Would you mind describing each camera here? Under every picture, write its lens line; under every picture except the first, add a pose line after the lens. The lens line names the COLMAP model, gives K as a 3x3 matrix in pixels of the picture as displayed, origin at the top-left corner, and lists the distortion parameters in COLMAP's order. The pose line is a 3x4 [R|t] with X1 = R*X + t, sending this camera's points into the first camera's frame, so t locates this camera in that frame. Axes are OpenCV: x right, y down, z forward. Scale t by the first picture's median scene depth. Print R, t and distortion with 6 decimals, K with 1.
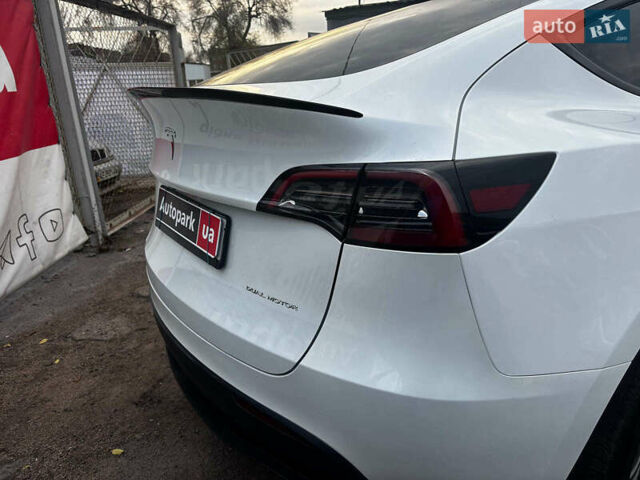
lens RADIAL K [[481.2, 0, 323.2], [0, 481.2, 245.6], [0, 0, 1]] dist [0.049373, -0.069701]
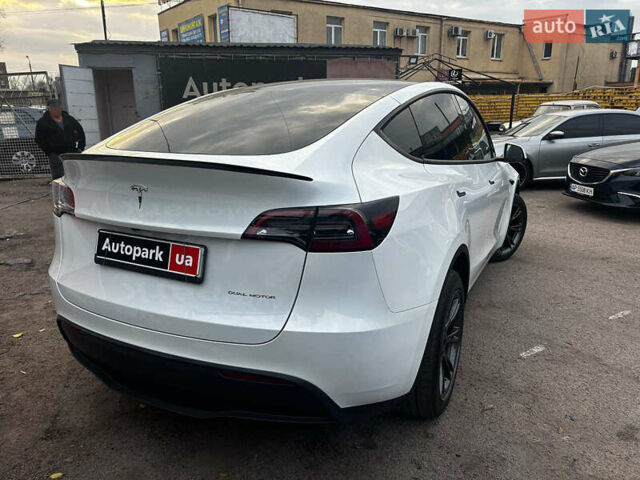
lens RADIAL K [[481.2, 0, 323.2], [0, 481.2, 245.6], [0, 0, 1]] dist [0.049373, -0.069701]
pose [[0.870069, -0.088221, 0.484971, -0.616925], [0.117550, 0.992604, -0.030329, 0.024991], [-0.478709, 0.083397, 0.874004, -0.444070]]
